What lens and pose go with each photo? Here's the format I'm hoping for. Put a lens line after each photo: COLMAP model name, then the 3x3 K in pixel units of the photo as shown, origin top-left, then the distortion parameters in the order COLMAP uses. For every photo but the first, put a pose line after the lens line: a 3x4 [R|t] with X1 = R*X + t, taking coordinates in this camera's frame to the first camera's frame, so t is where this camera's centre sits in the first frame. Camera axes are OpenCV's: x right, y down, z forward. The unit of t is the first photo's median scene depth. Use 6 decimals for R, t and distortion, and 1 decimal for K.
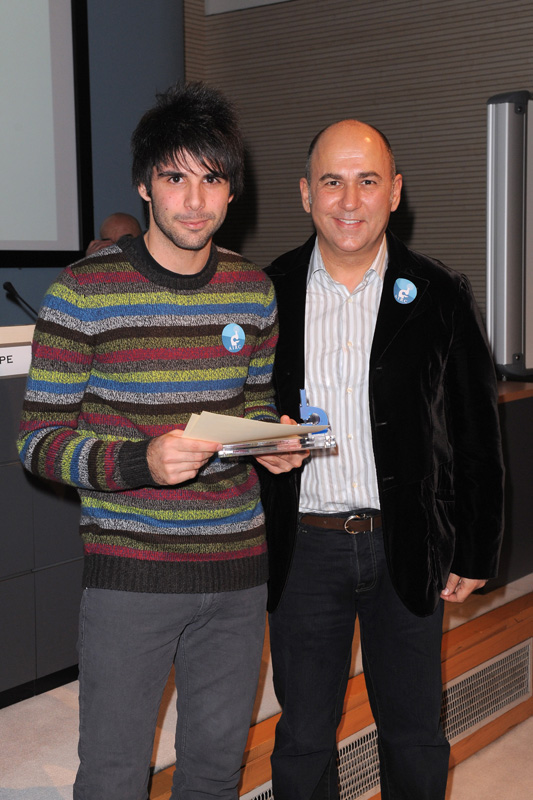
lens RADIAL K [[1152.0, 0, 267.1], [0, 1152.0, 399.7], [0, 0, 1]] dist [0.200980, 0.000000]
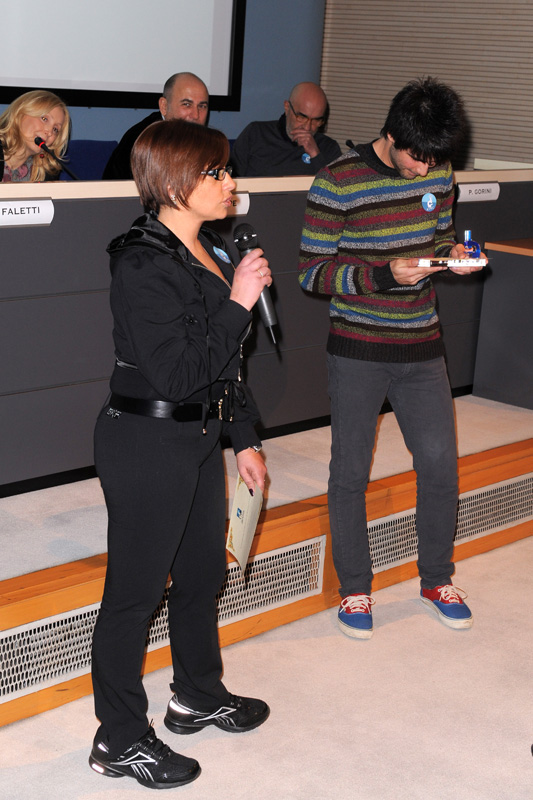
lens RADIAL K [[1344.6, 0, 264.2], [0, 1344.6, 398.1], [0, 0, 1]] dist [0.227628, 0.000000]
pose [[0.994800, -0.057435, -0.084103, -0.116638], [0.070178, 0.985037, 0.157405, -0.100640], [0.073804, -0.162489, 0.983946, -0.921125]]
